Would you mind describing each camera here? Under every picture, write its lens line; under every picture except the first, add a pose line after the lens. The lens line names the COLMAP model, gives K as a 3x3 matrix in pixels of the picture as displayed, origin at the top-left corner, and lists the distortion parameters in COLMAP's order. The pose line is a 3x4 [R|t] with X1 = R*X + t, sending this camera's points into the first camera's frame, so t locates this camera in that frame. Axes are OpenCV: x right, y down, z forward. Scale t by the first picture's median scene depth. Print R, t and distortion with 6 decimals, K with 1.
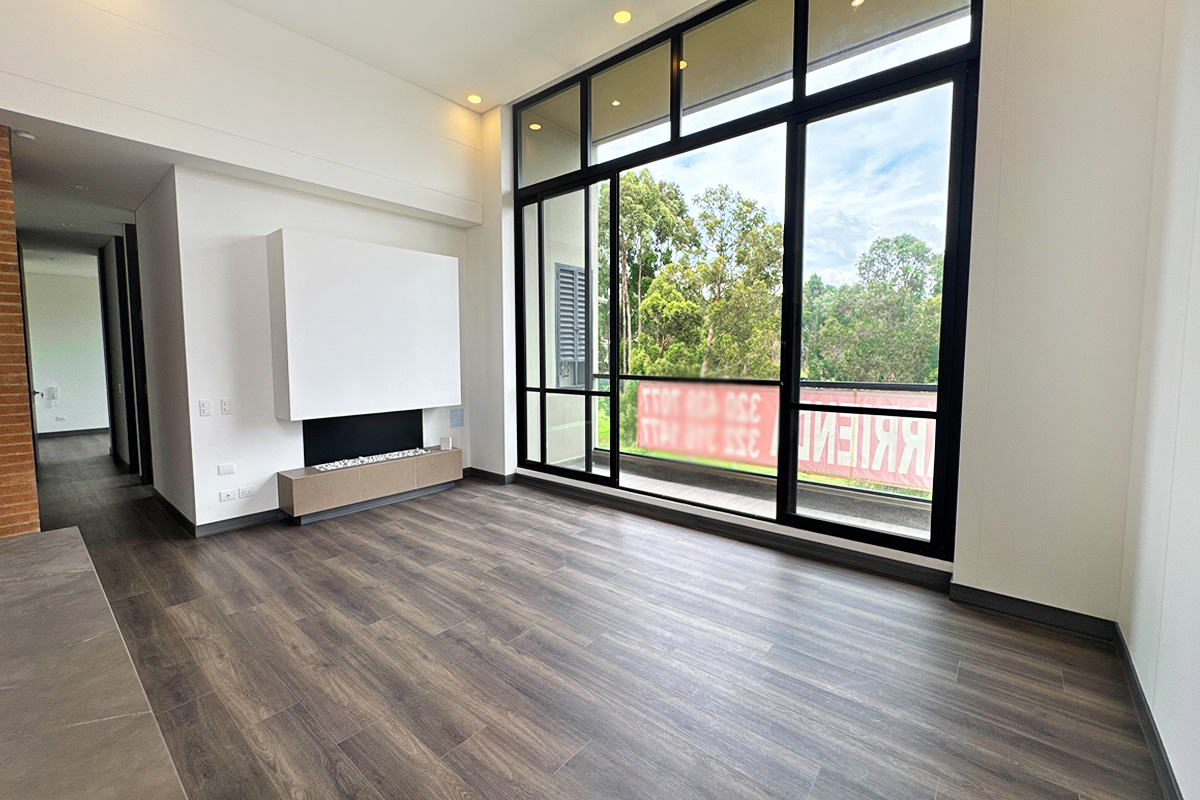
lens RADIAL K [[496.5, 0, 597.0], [0, 496.5, 386.8], [0, 0, 1]] dist [-0.002138, -0.000128]
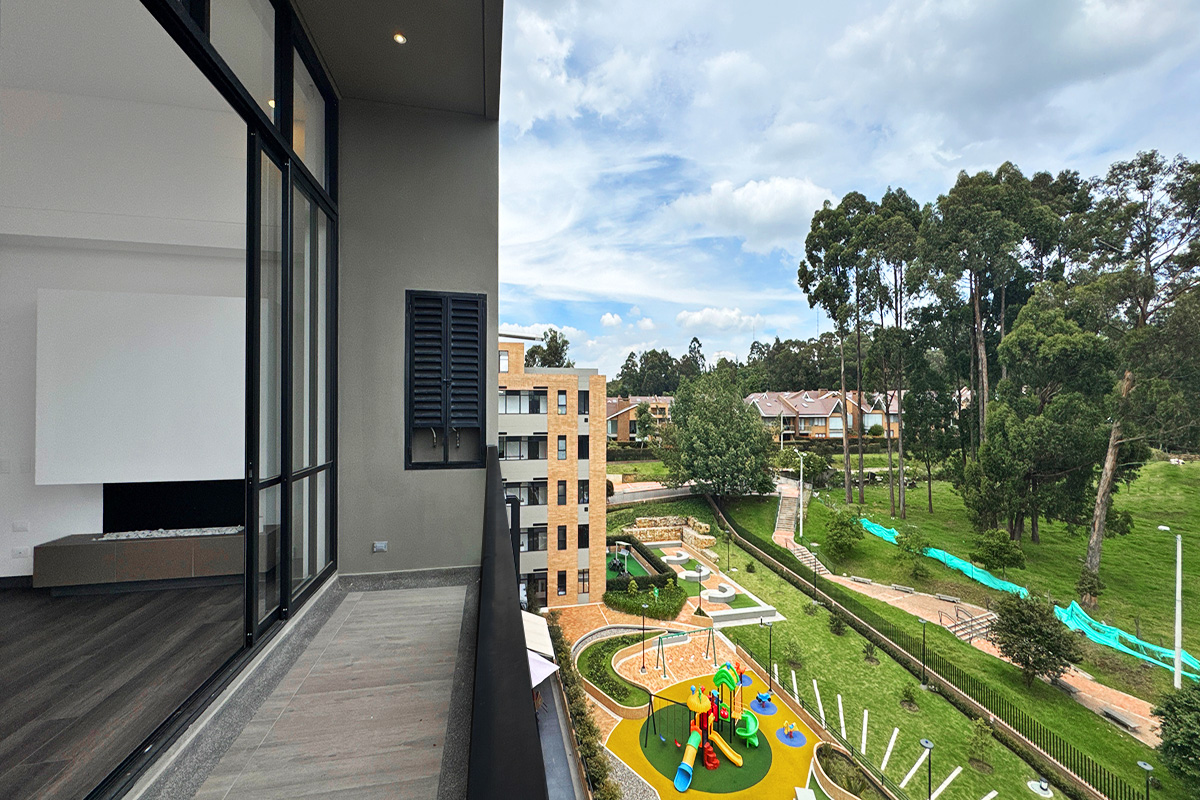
lens RADIAL K [[504.7, 0, 617.0], [0, 504.7, 398.9], [0, 0, 1]] dist [-0.001180, 0.000557]
pose [[0.807919, -0.003315, -0.589284, 0.070549], [-0.044311, 0.996811, -0.066359, -0.006717], [0.587625, 0.079725, 0.805196, 0.070942]]
